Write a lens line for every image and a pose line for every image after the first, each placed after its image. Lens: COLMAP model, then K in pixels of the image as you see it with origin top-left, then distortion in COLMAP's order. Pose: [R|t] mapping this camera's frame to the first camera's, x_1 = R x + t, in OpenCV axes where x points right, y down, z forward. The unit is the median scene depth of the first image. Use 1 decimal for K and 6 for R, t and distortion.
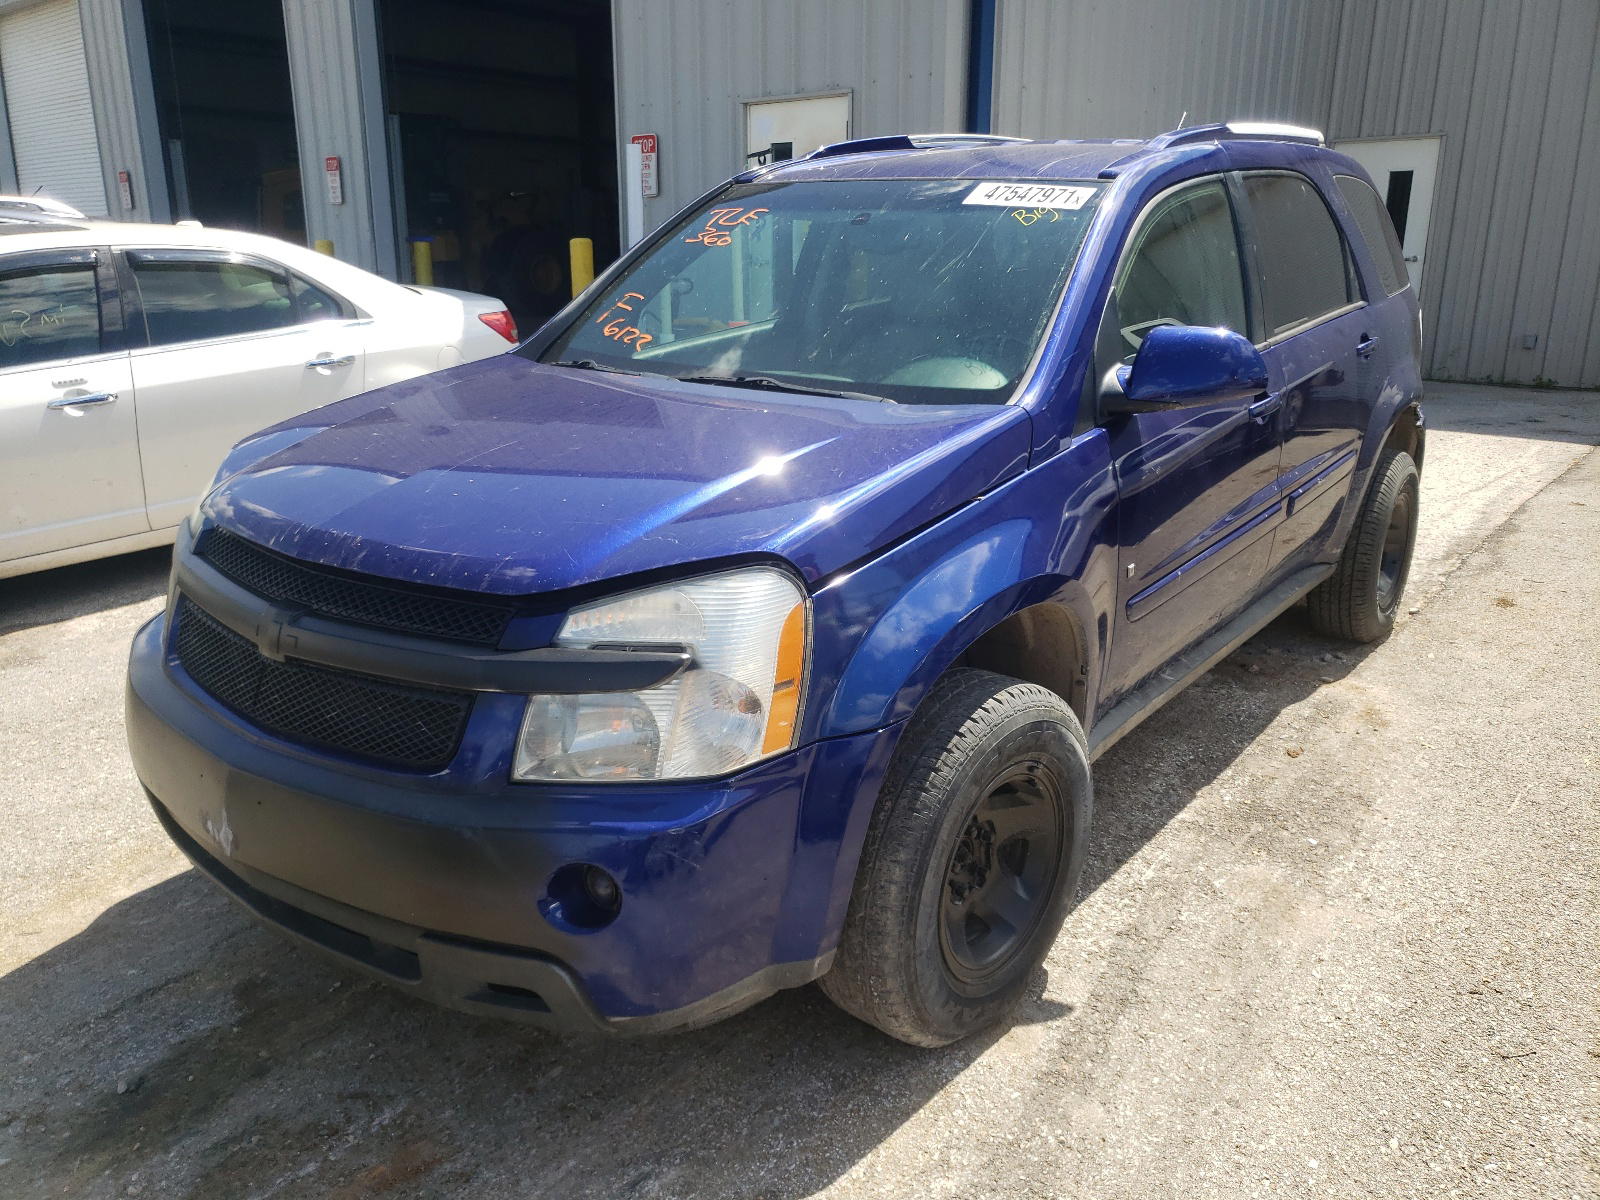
lens RADIAL K [[1286.1, 0, 805.0], [0, 1286.1, 591.9], [0, 0, 1]] dist [0.047700, 0.001681]
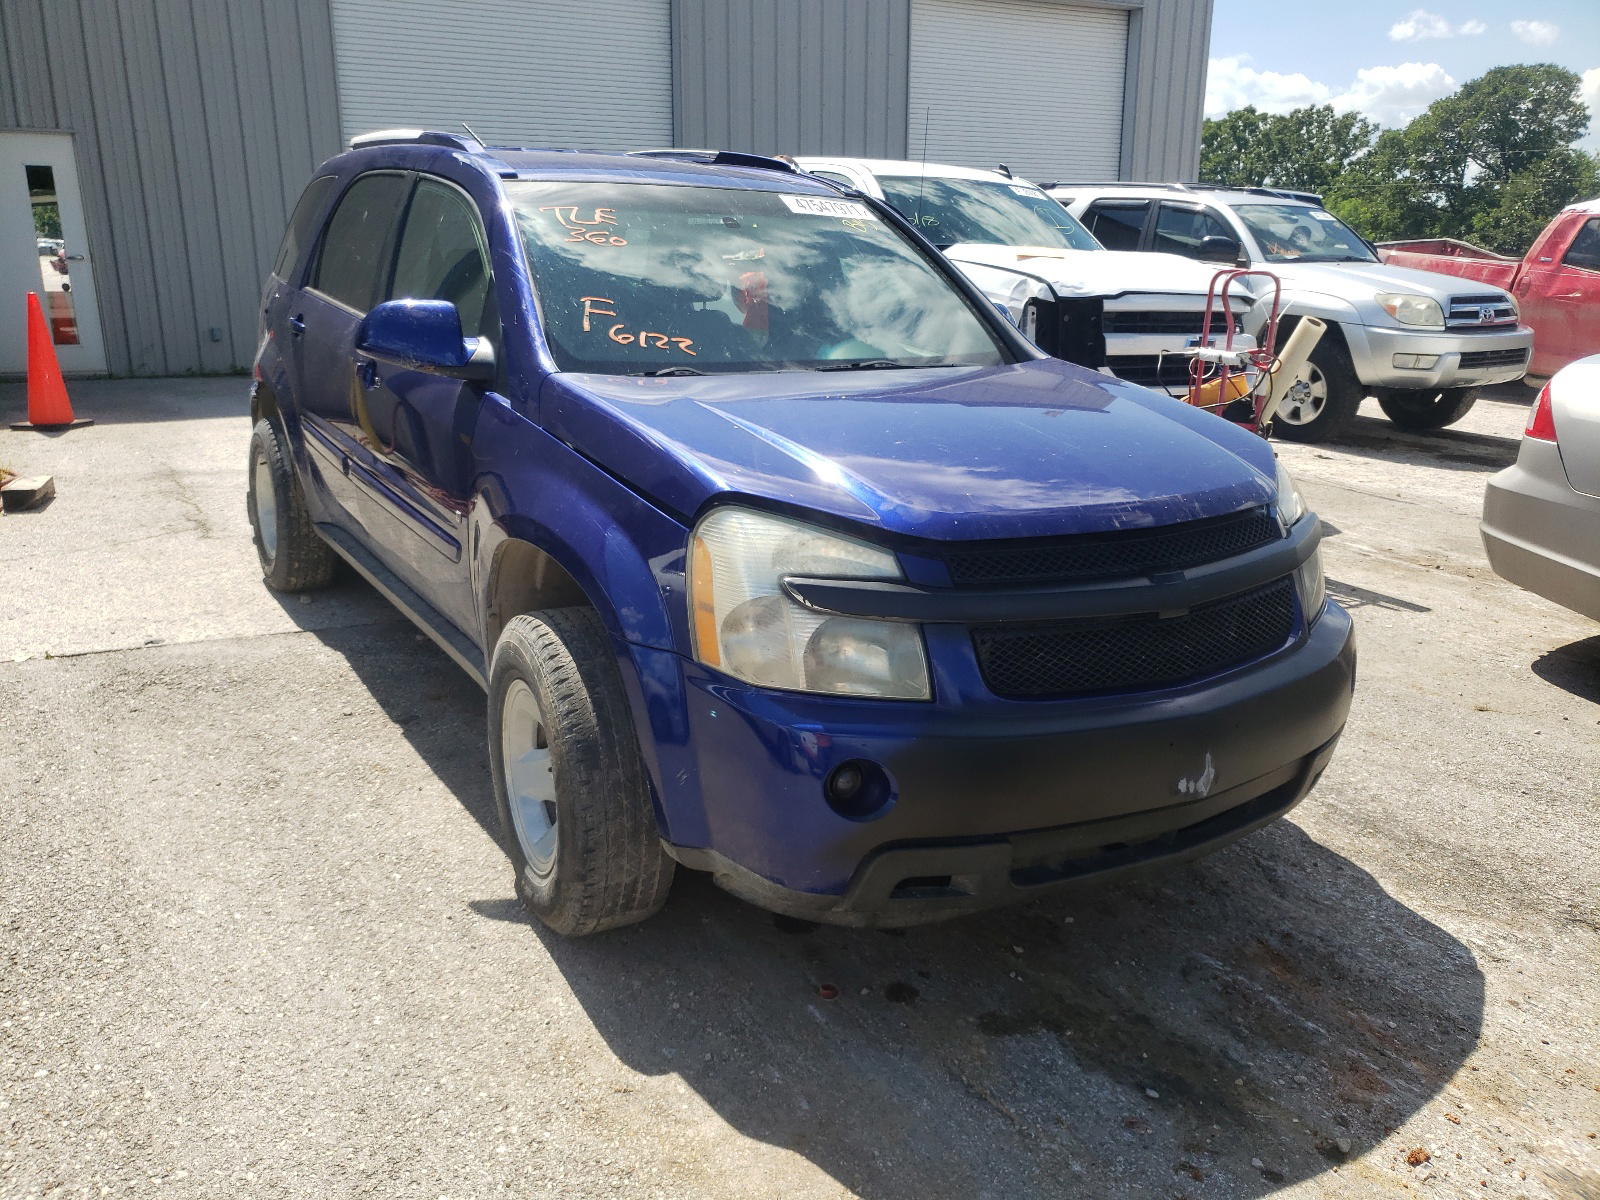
lens RADIAL K [[1286.1, 0, 805.0], [0, 1286.1, 591.9], [0, 0, 1]] dist [0.047700, 0.001681]
pose [[0.340418, -0.258962, 0.903911, -0.303923], [0.265160, 0.948749, 0.171947, -0.044126], [-0.902112, 0.181148, 0.391638, 0.177098]]
